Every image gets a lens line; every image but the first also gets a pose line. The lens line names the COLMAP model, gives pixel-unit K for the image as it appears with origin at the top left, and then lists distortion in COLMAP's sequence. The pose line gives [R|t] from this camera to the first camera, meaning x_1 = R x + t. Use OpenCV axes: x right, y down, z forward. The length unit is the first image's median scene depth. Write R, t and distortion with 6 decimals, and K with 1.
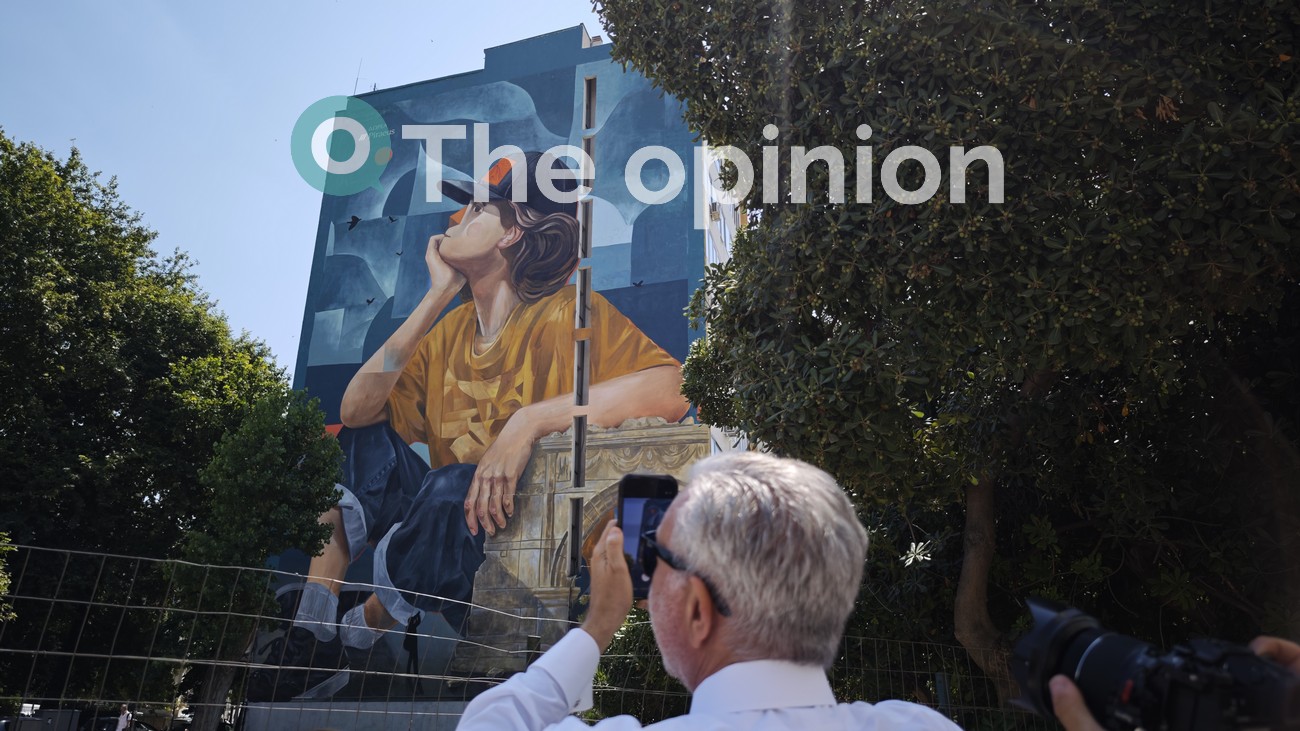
lens RADIAL K [[872.9, 0, 648.3], [0, 872.9, 364.2], [0, 0, 1]] dist [0.053870, -0.090398]
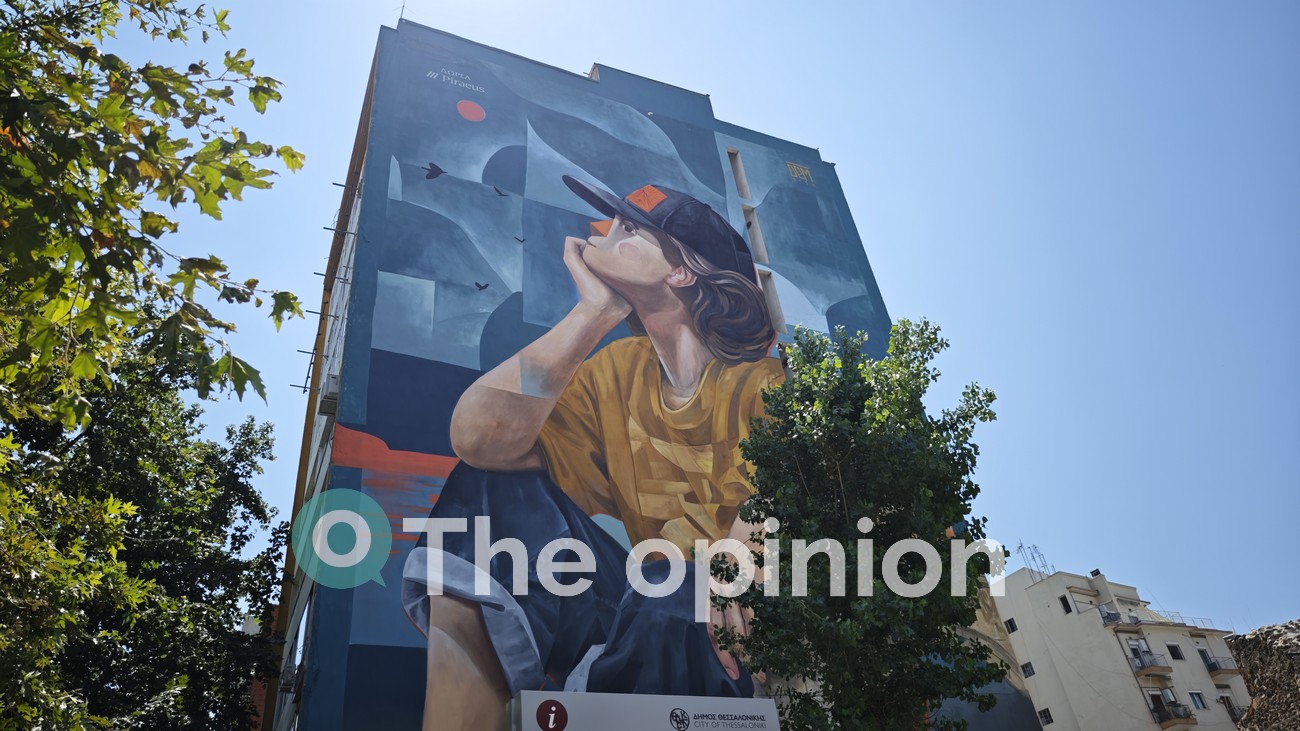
lens RADIAL K [[872.9, 0, 648.3], [0, 872.9, 364.2], [0, 0, 1]] dist [0.053870, -0.090398]
pose [[0.754188, 0.322394, 0.572069, -0.606027], [-0.132574, 0.927998, -0.348201, 0.194598], [-0.643137, 0.186768, 0.742626, 0.501236]]
